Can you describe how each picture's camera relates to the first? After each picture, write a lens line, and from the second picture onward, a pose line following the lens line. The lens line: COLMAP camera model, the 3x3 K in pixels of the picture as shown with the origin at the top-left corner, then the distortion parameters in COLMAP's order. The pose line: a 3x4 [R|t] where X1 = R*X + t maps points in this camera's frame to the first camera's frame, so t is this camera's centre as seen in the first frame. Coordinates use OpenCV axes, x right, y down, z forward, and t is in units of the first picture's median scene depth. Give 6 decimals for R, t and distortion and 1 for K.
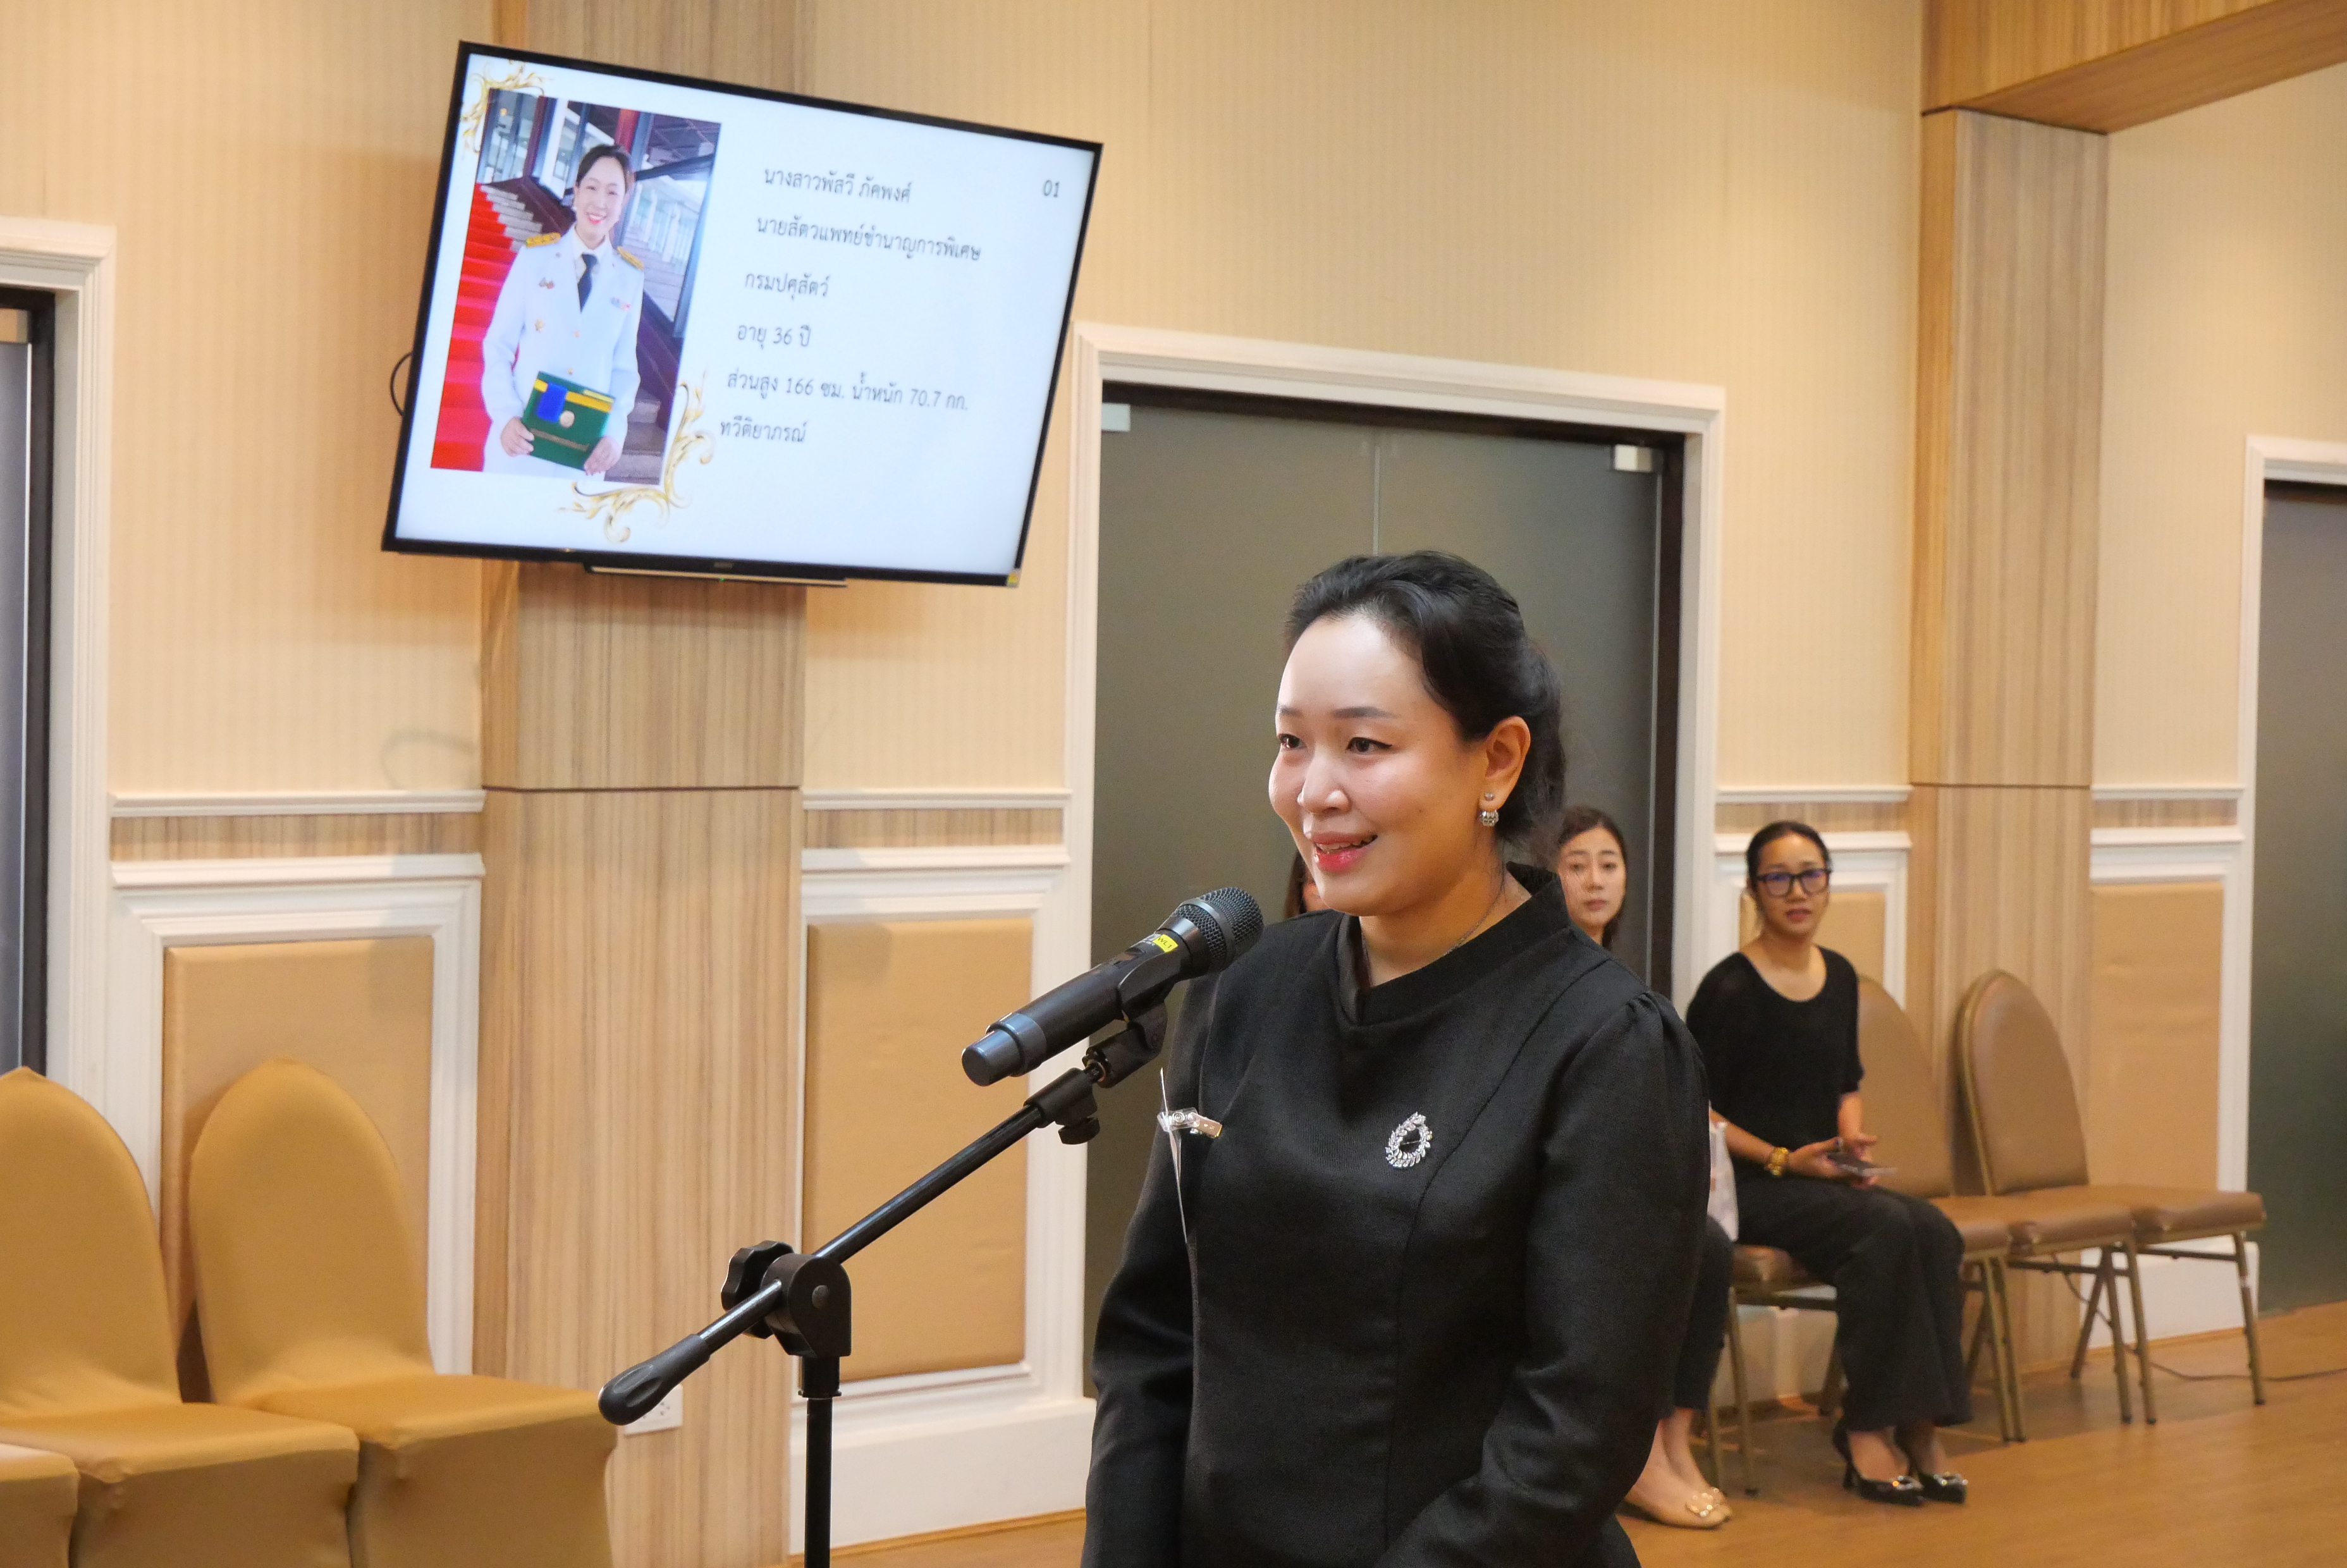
lens RADIAL K [[4691.0, 0, 1196.5], [0, 4691.0, 758.2], [0, 0, 1]] dist [-0.070216, 0.000000]
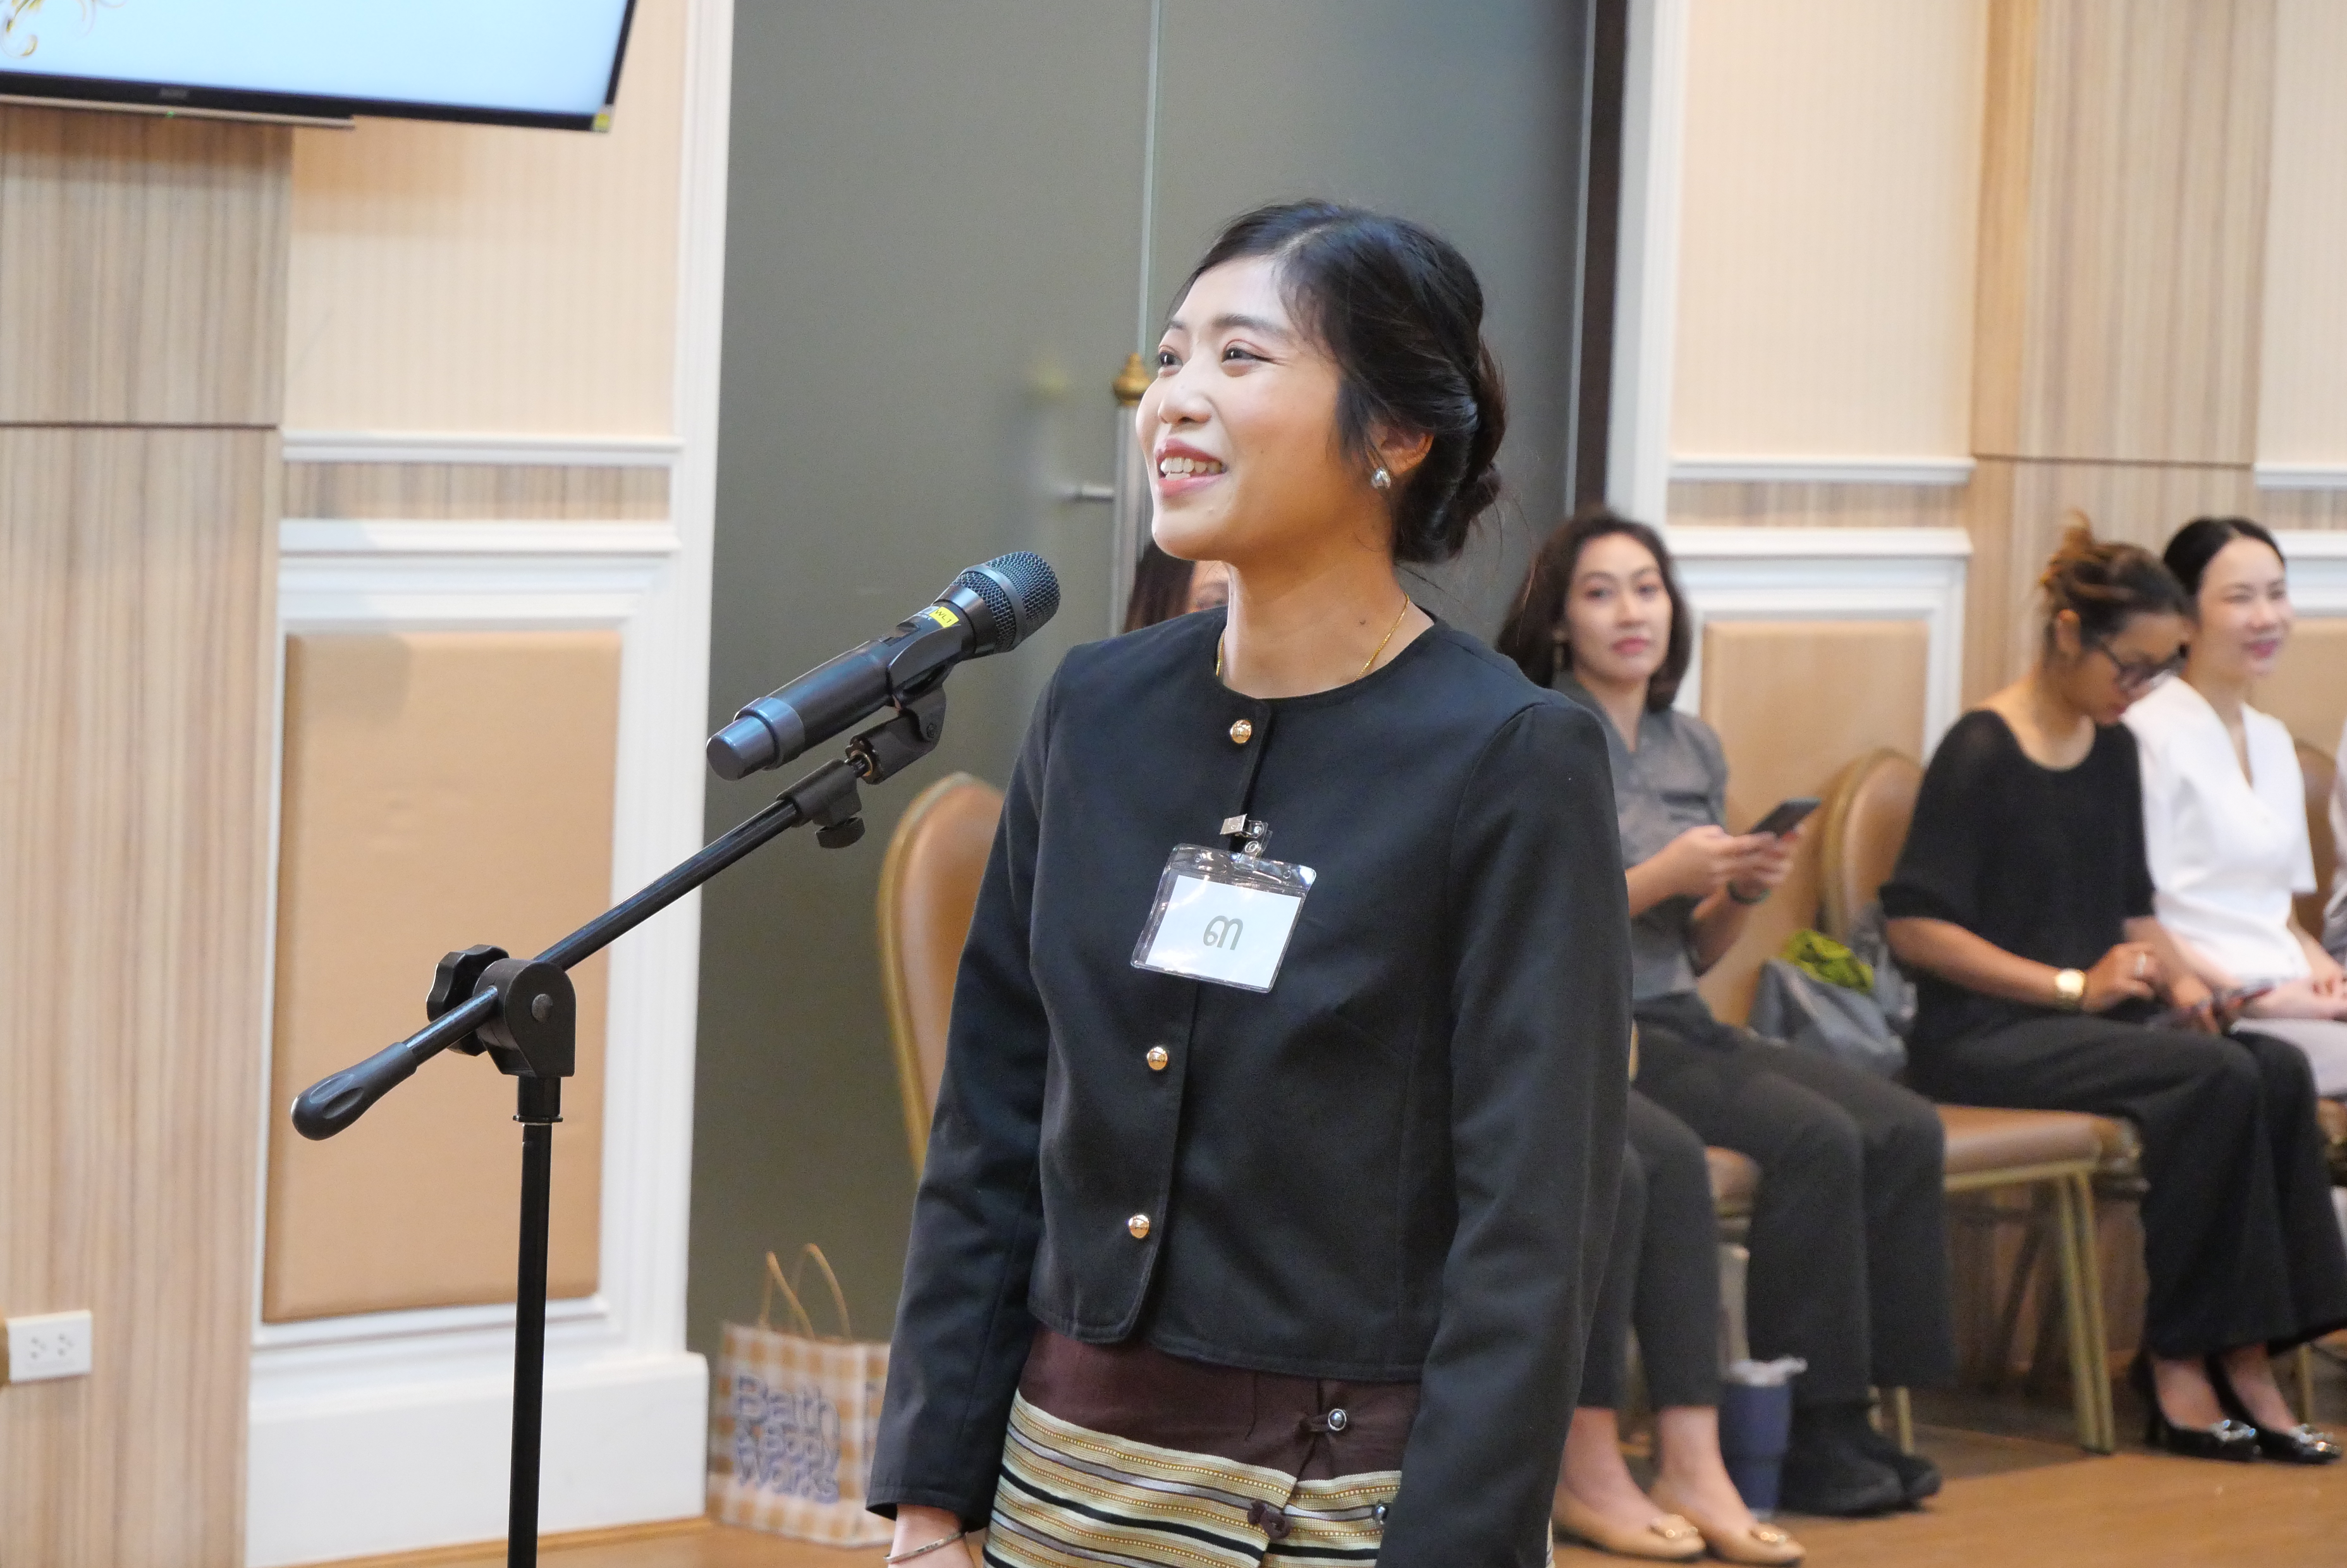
lens RADIAL K [[8066.3, 0, 1165.0], [0, 8066.3, 800.0], [0, 0, 1]] dist [-0.036198, 0.000000]
pose [[0.998862, 0.020818, 0.042909, -0.006795], [-0.023018, 0.998411, 0.051441, -0.002786], [-0.041770, -0.052370, 0.997754, -0.155661]]
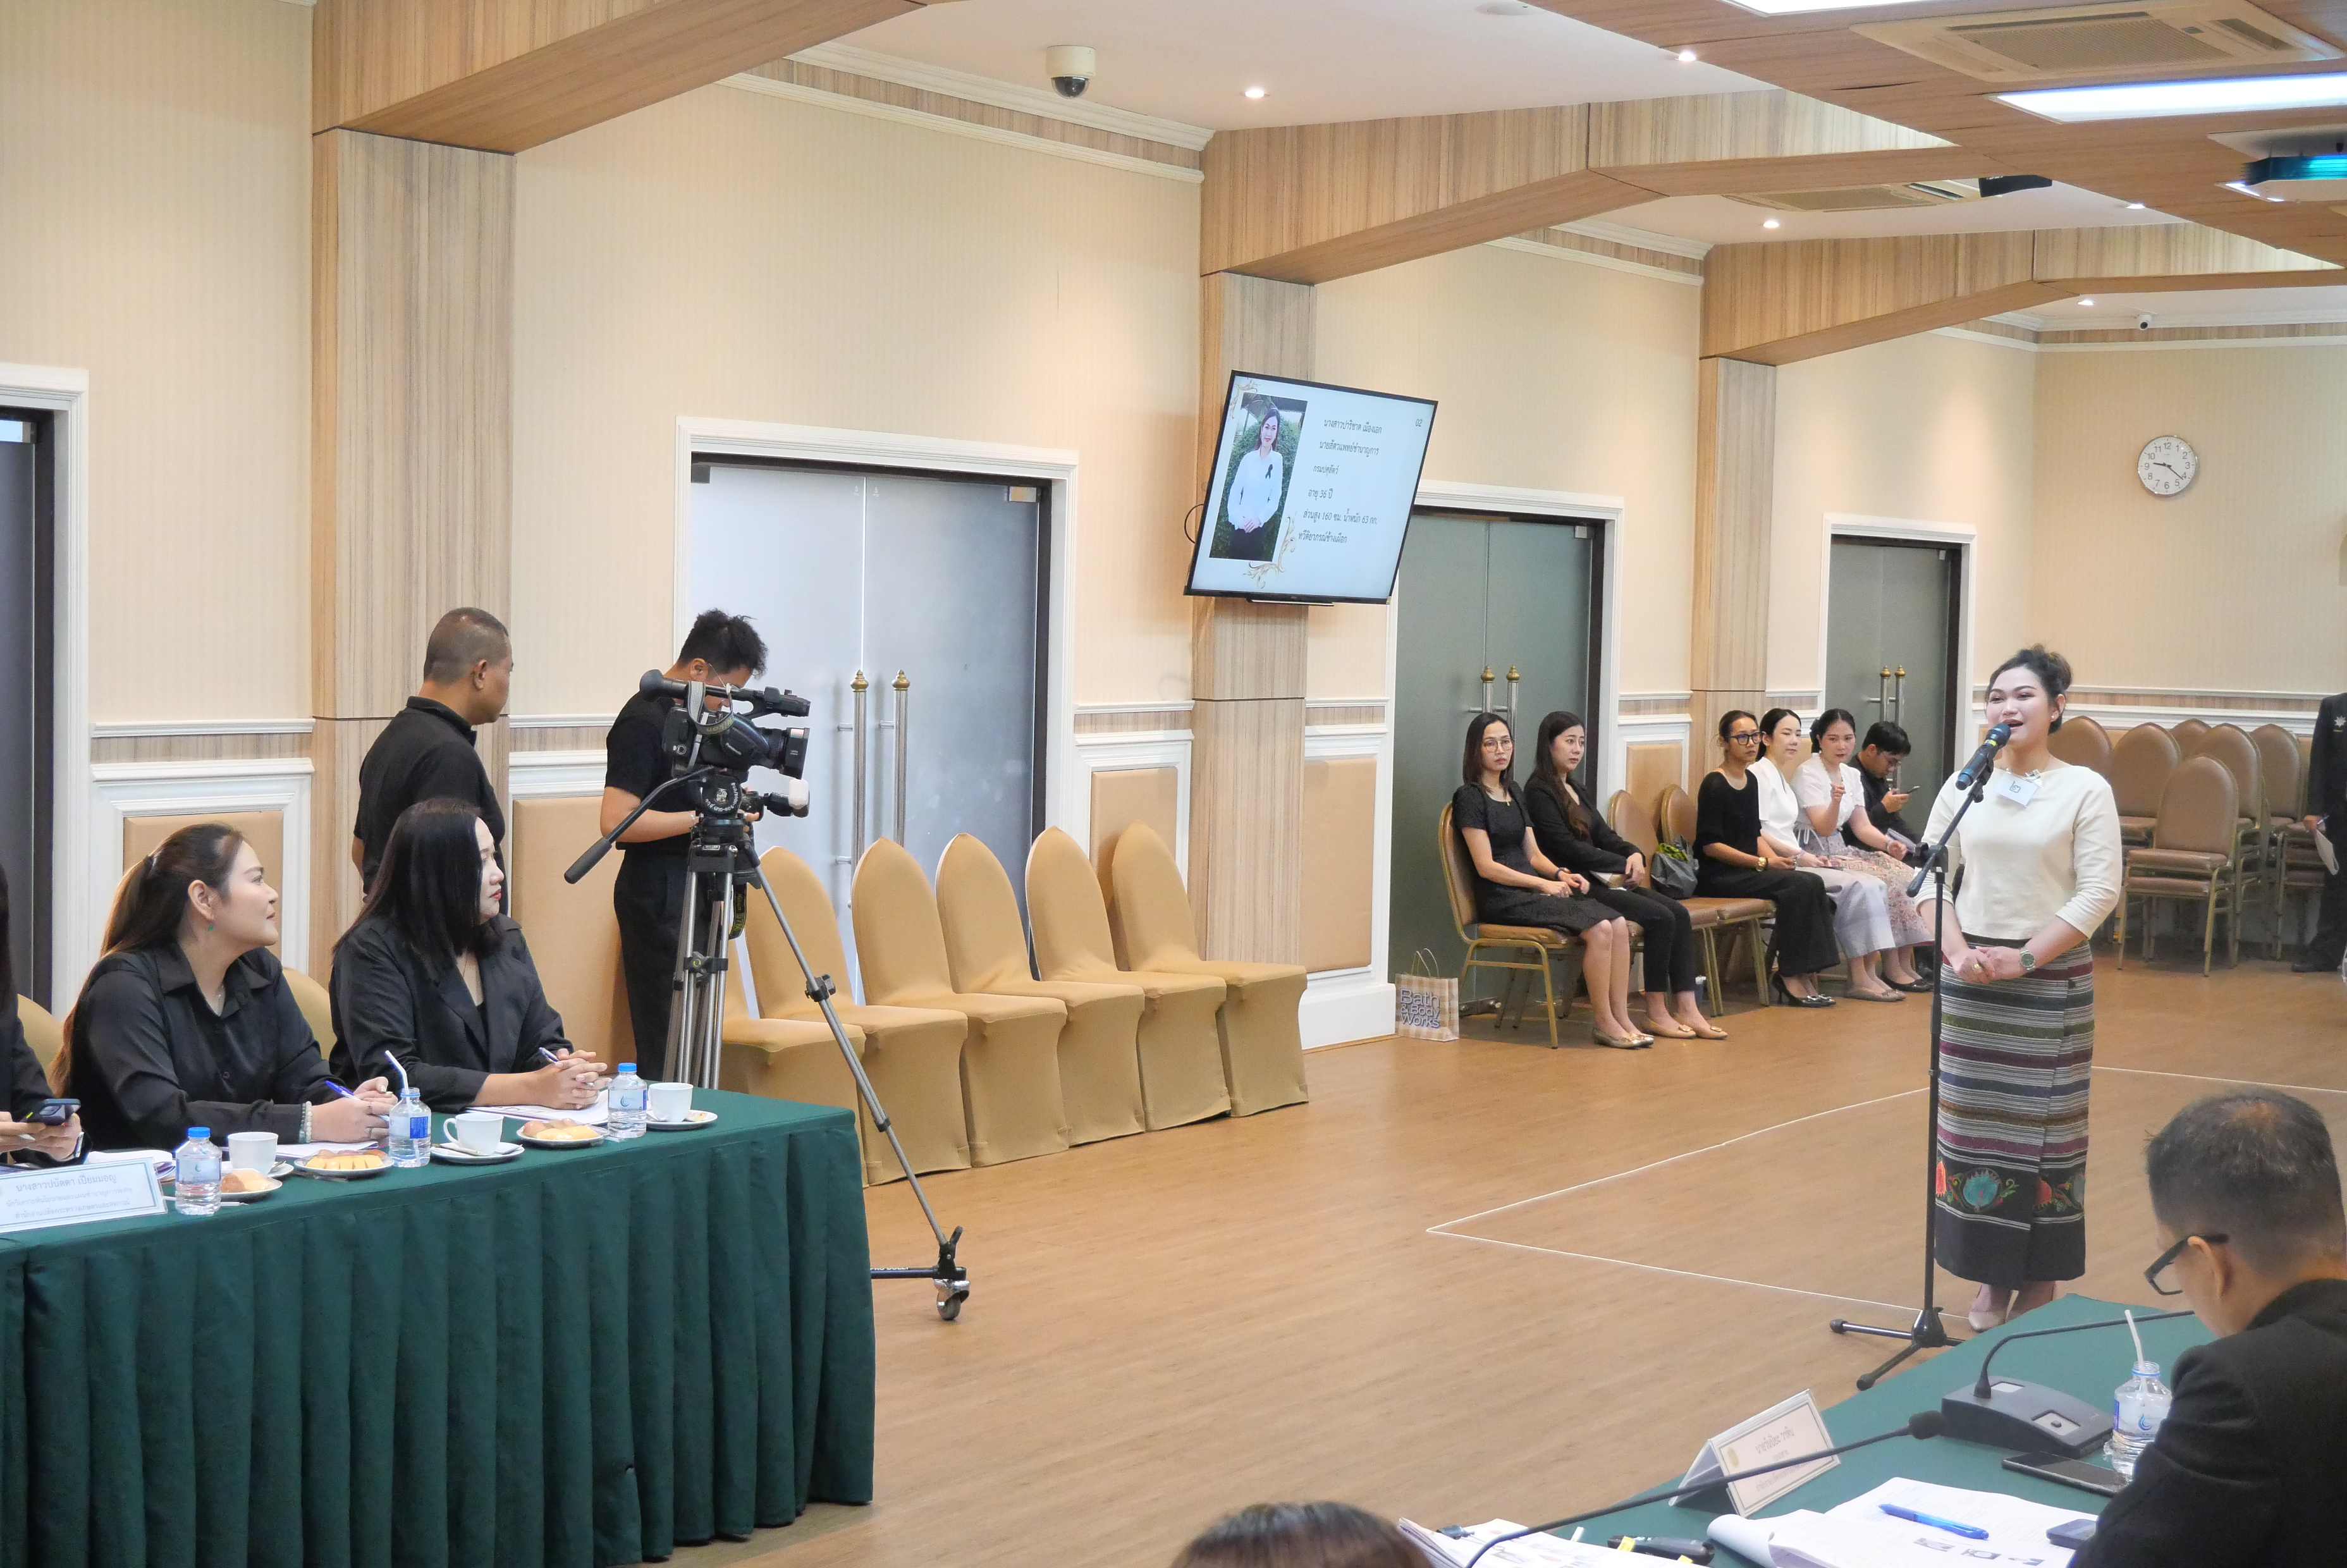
lens RADIAL K [[3097.3, 0, 1172.4], [0, 3097.3, 775.5], [0, 0, 1]] dist [-0.136242, 0.000000]
pose [[0.993253, -0.001450, 0.115960, -0.315973], [-0.003399, 0.999128, 0.041604, -0.017496], [-0.115920, -0.041717, 0.992382, -0.418880]]
